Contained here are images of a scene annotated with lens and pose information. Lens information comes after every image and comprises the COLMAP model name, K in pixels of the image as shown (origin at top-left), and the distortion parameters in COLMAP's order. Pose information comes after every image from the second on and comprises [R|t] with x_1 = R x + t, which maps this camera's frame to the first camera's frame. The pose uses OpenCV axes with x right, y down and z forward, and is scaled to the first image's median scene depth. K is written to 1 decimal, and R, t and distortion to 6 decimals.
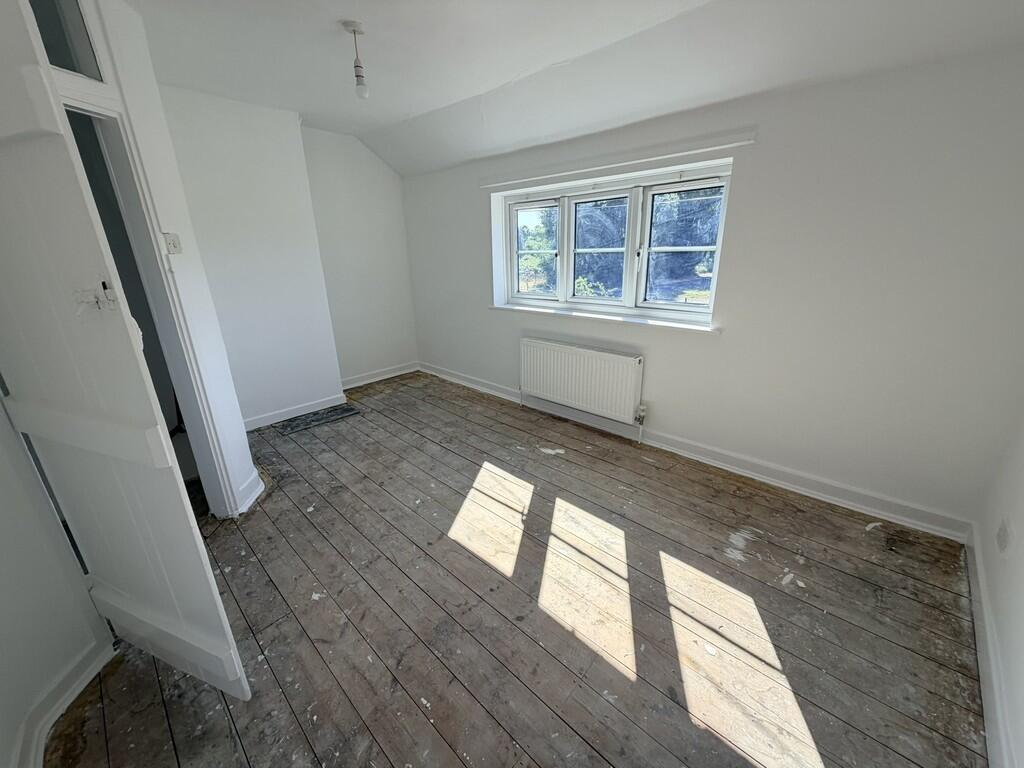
lens RADIAL K [[407.9, 0, 511.7], [0, 407.9, 384.0], [0, 0, 1]] dist [-0.000680, 0.000723]
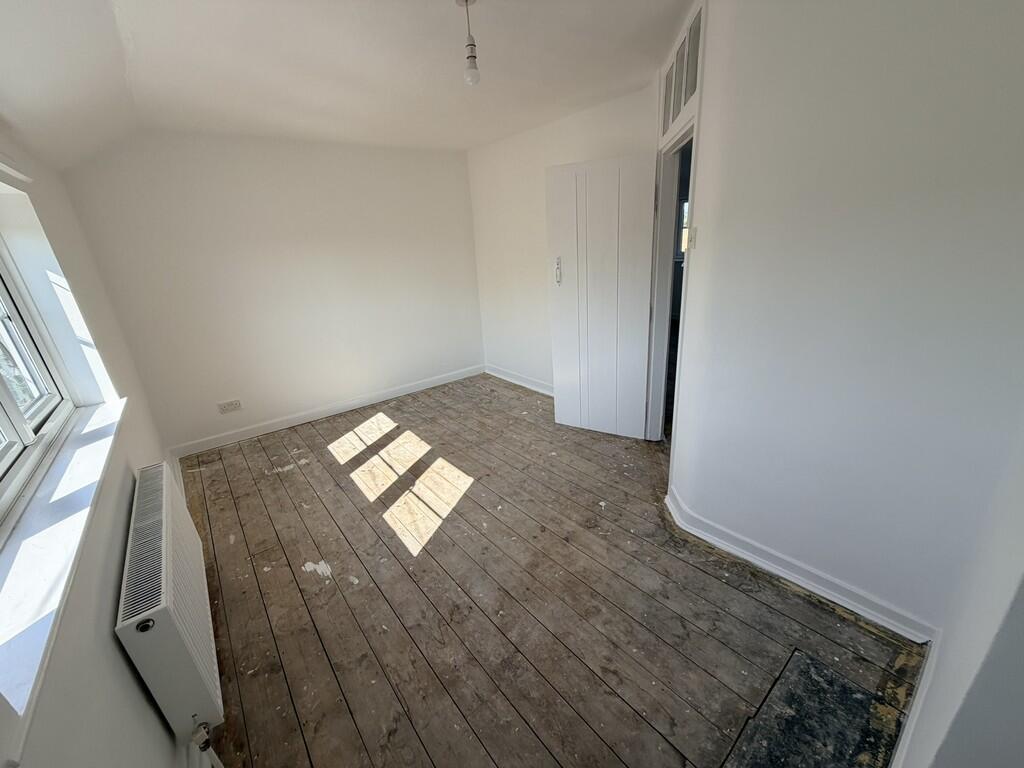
lens RADIAL K [[407.9, 0, 511.7], [0, 407.9, 388.5], [0, 0, 1]] dist [-0.000680, 0.000723]
pose [[-0.987642, 0.043281, 0.150635, -0.411000], [0.129429, 0.767253, 0.628149, -0.556125], [-0.088388, 0.639882, -0.763373, 1.528569]]
